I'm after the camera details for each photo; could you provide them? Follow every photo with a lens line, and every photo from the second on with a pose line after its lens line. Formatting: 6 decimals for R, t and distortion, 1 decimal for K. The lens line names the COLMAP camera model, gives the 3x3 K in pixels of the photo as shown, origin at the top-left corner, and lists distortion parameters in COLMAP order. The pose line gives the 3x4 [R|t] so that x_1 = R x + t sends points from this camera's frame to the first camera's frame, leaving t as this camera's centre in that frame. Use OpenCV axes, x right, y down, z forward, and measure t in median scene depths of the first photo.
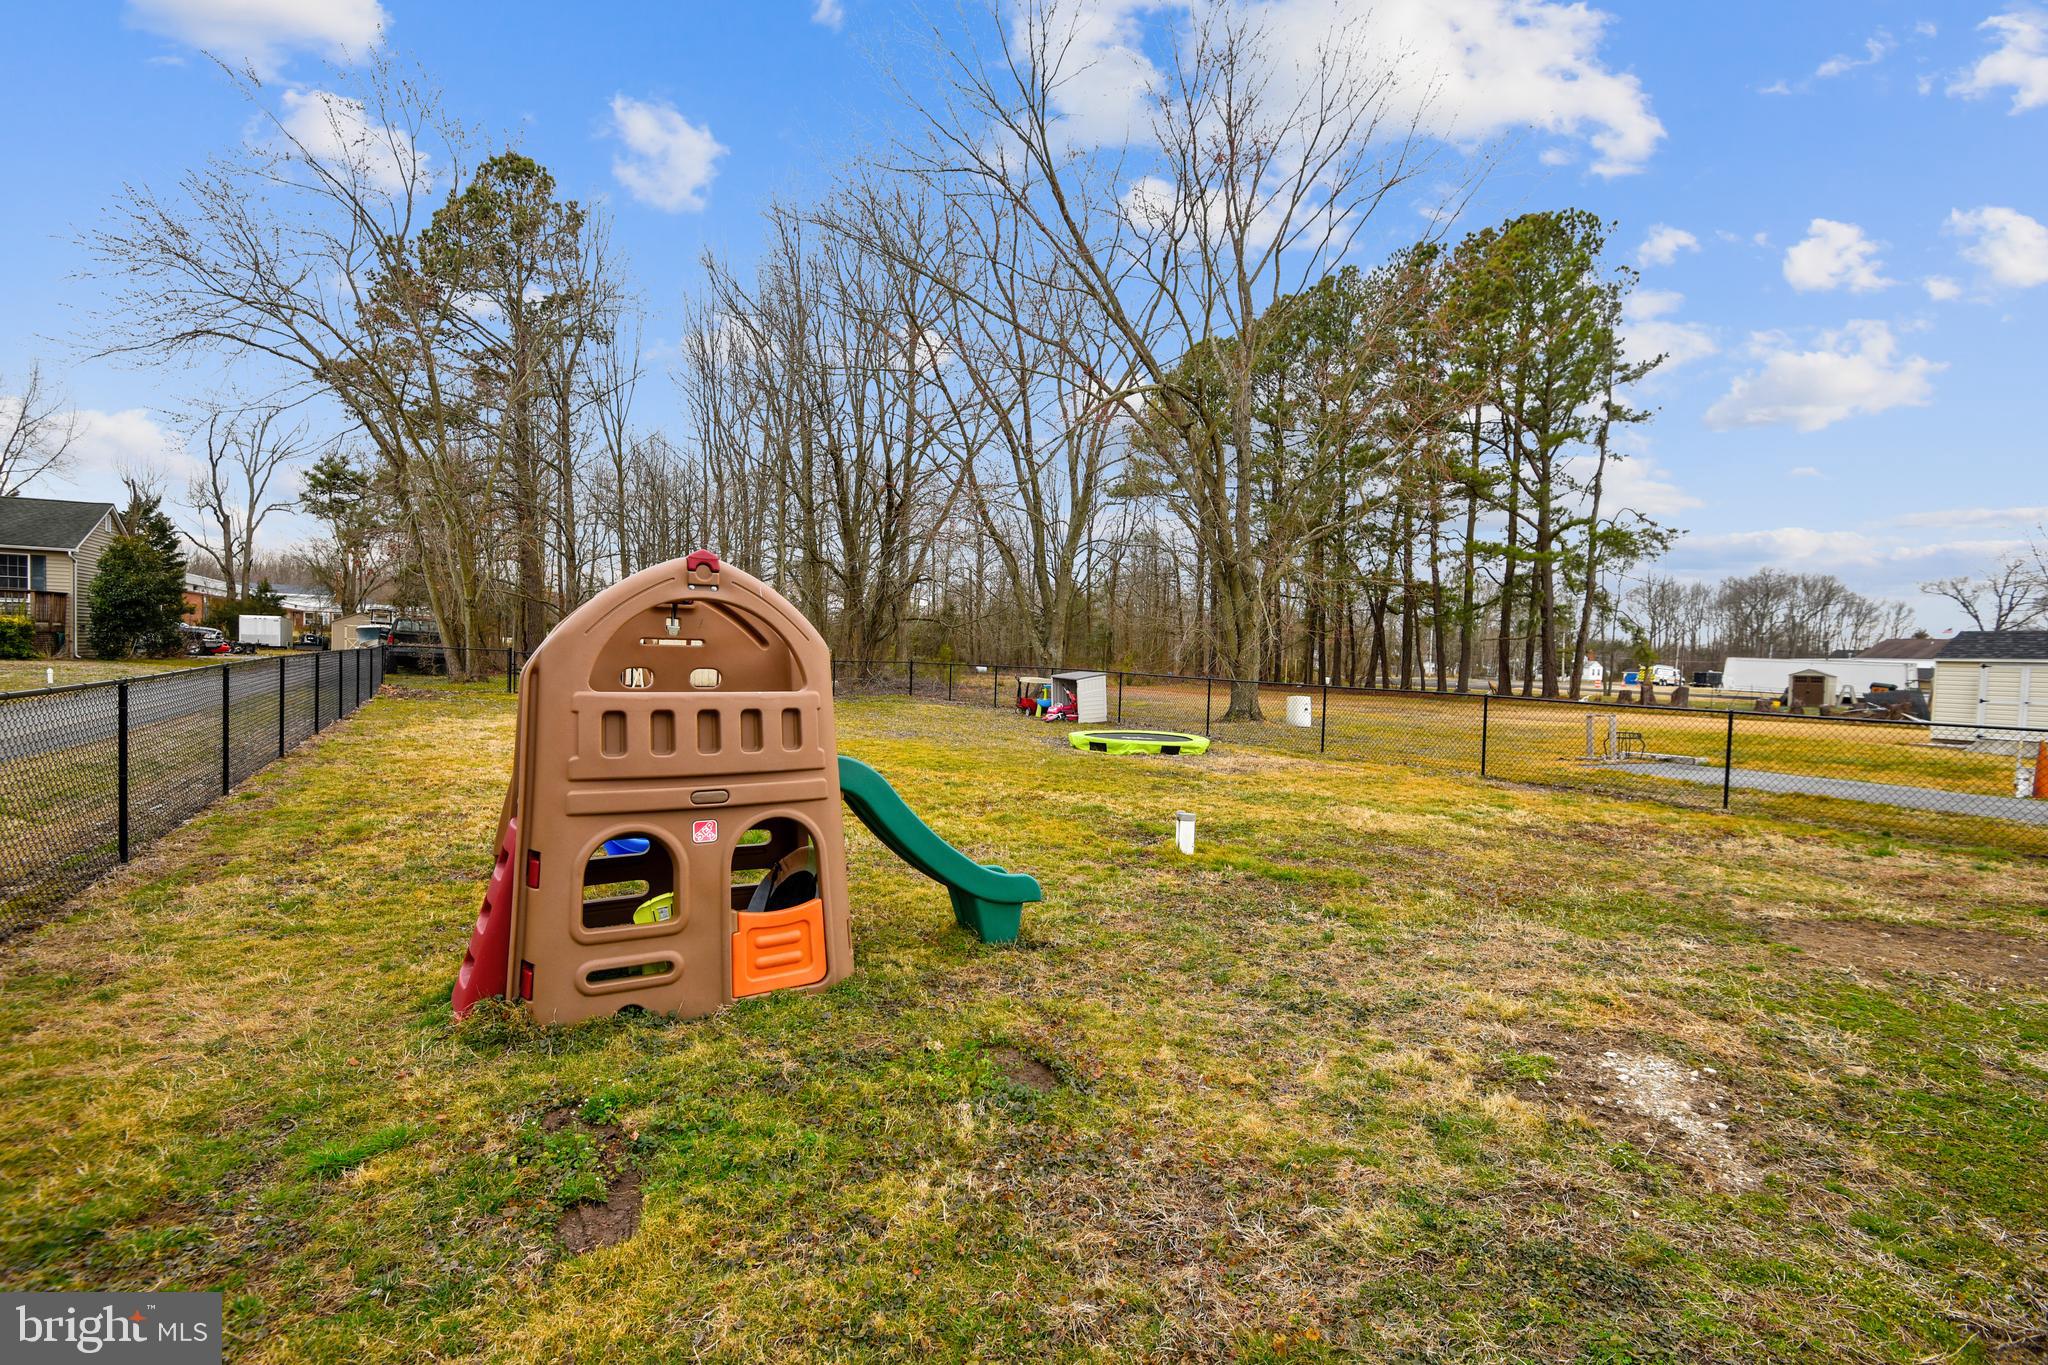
lens RADIAL K [[962.7, 0, 1024.0], [0, 962.7, 682.5], [0, 0, 1]] dist [-0.000428, -0.000209]
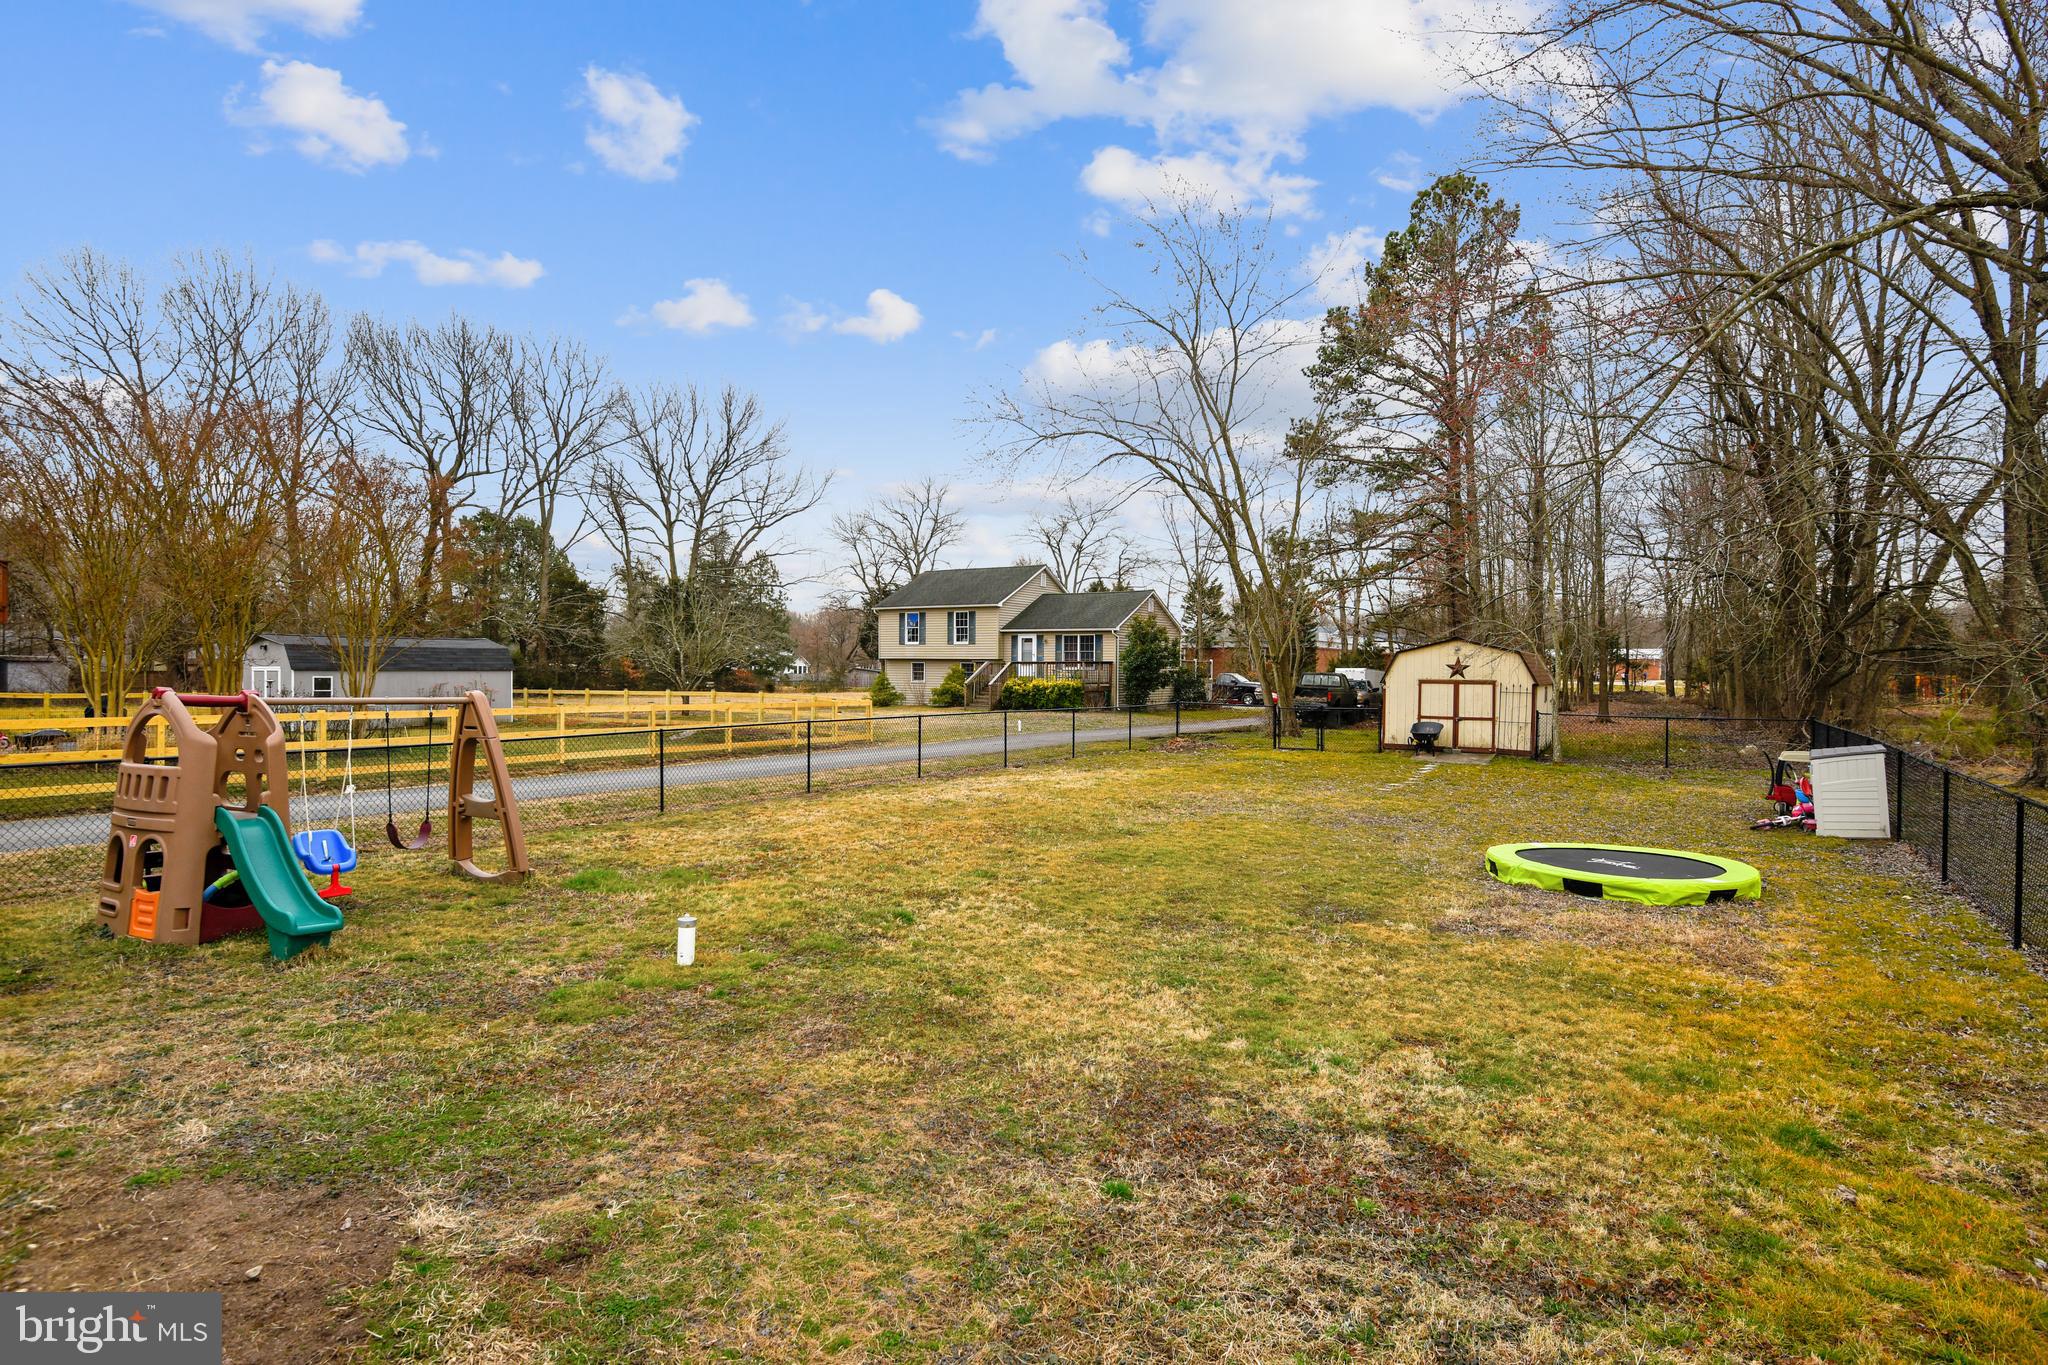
lens RADIAL K [[1098.1, 0, 1024.0], [0, 1098.1, 682.5], [0, 0, 1]] dist [0.019832, -0.000800]
pose [[0.474020, -0.018839, -0.880312, 0.204668], [-0.019179, 0.999313, -0.031713, -0.009569], [0.880305, 0.031916, 0.473333, 0.126529]]
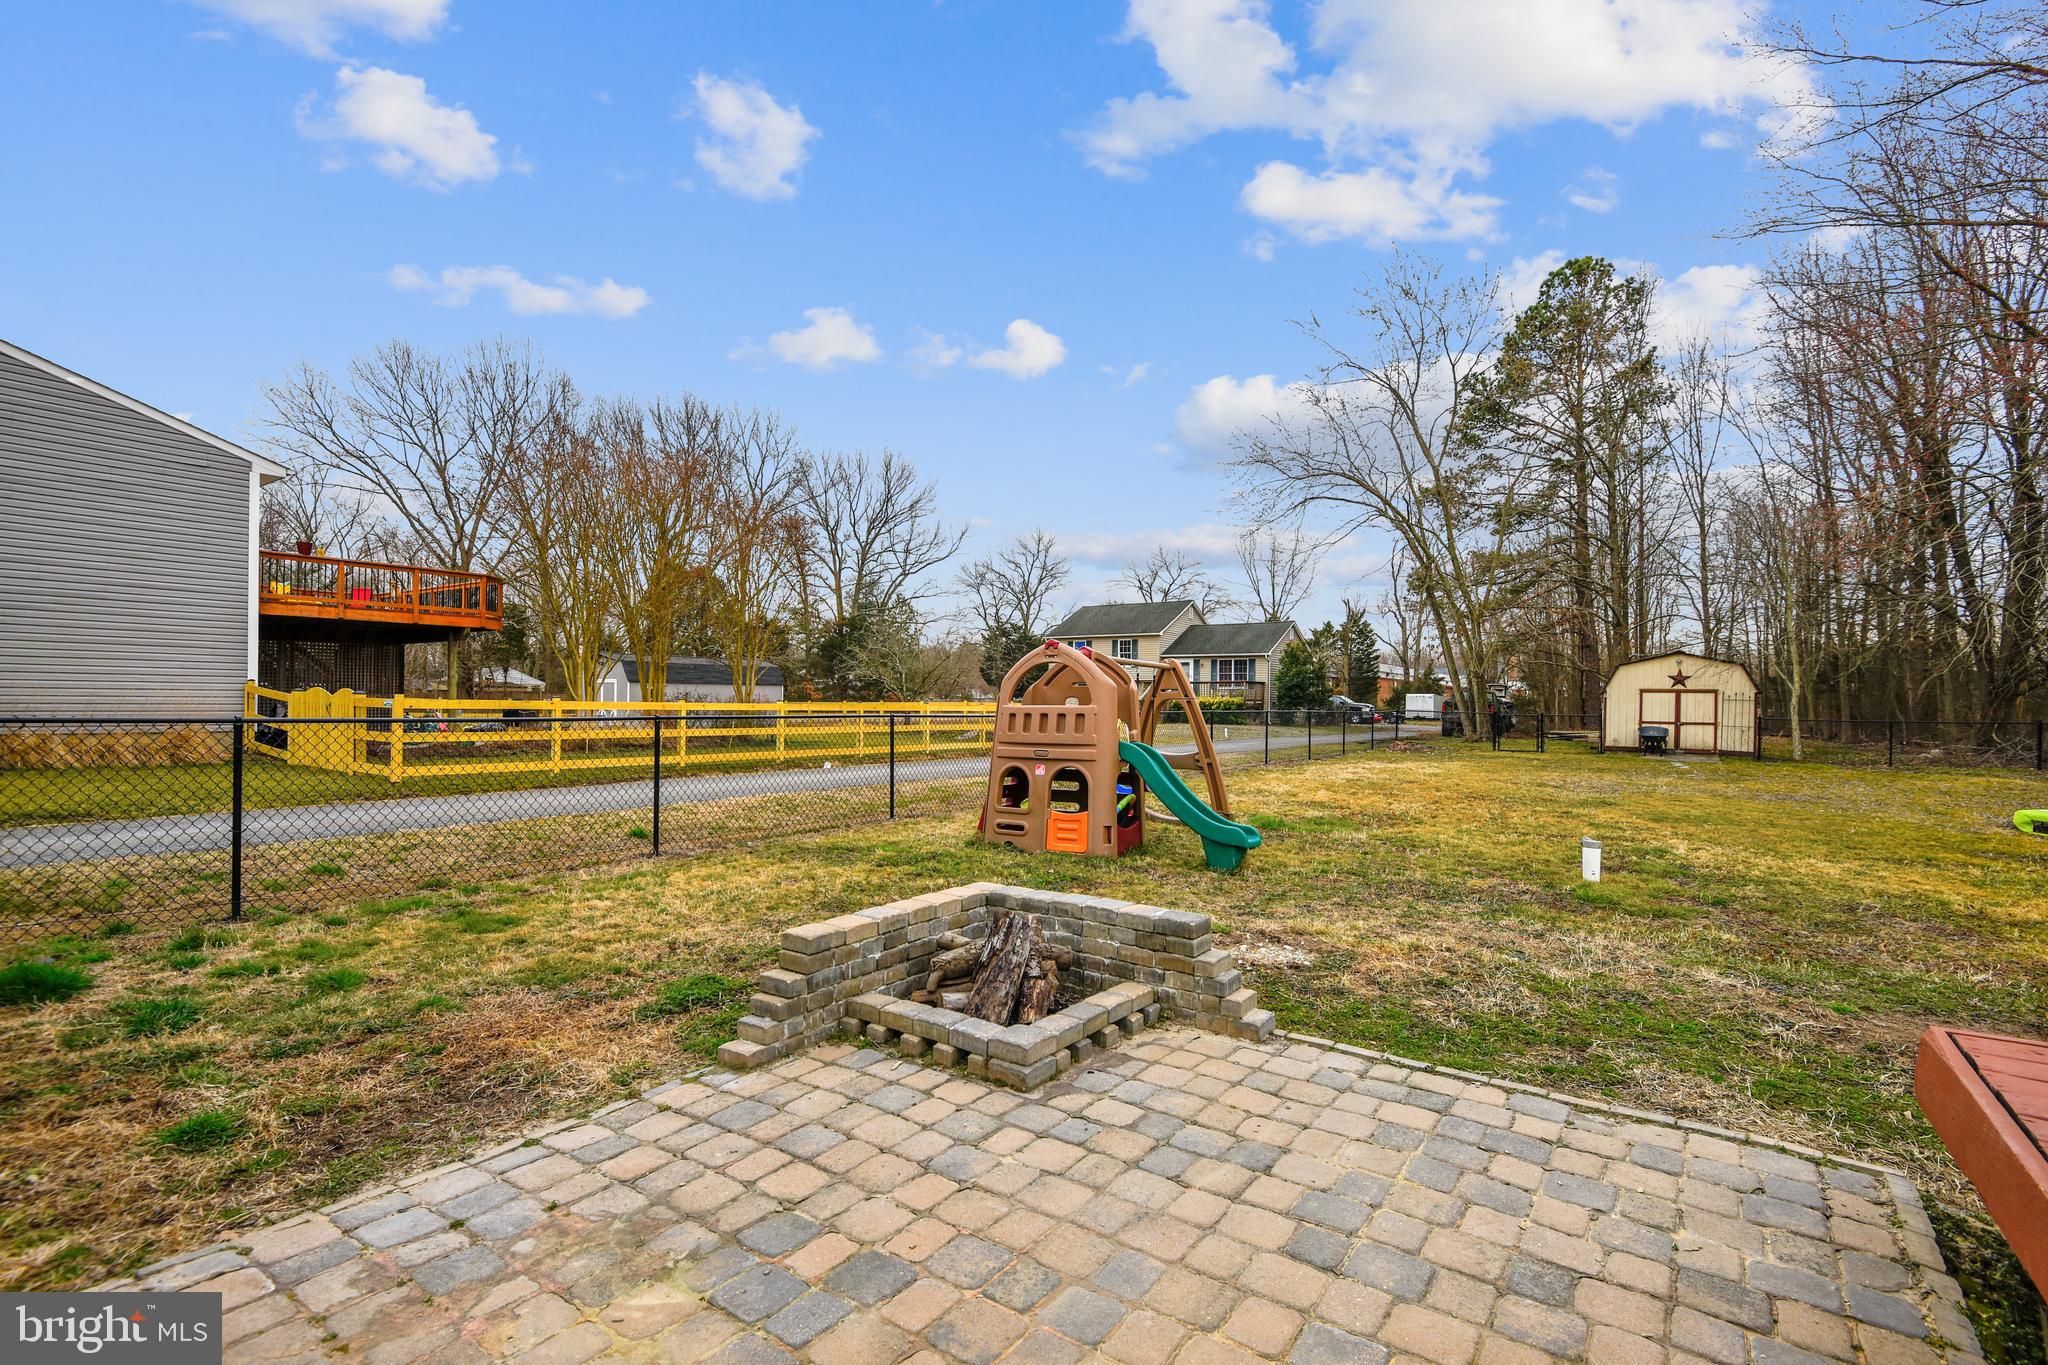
lens RADIAL K [[927.2, 0, 1007.5], [0, 927.2, 714.5], [0, 0, 1]] dist [0.000913, -0.009279]
pose [[0.417356, -0.013276, -0.908646, 0.131940], [-0.027122, 0.999266, -0.027058, 0.007773], [0.908338, 0.035937, 0.416690, 0.005776]]
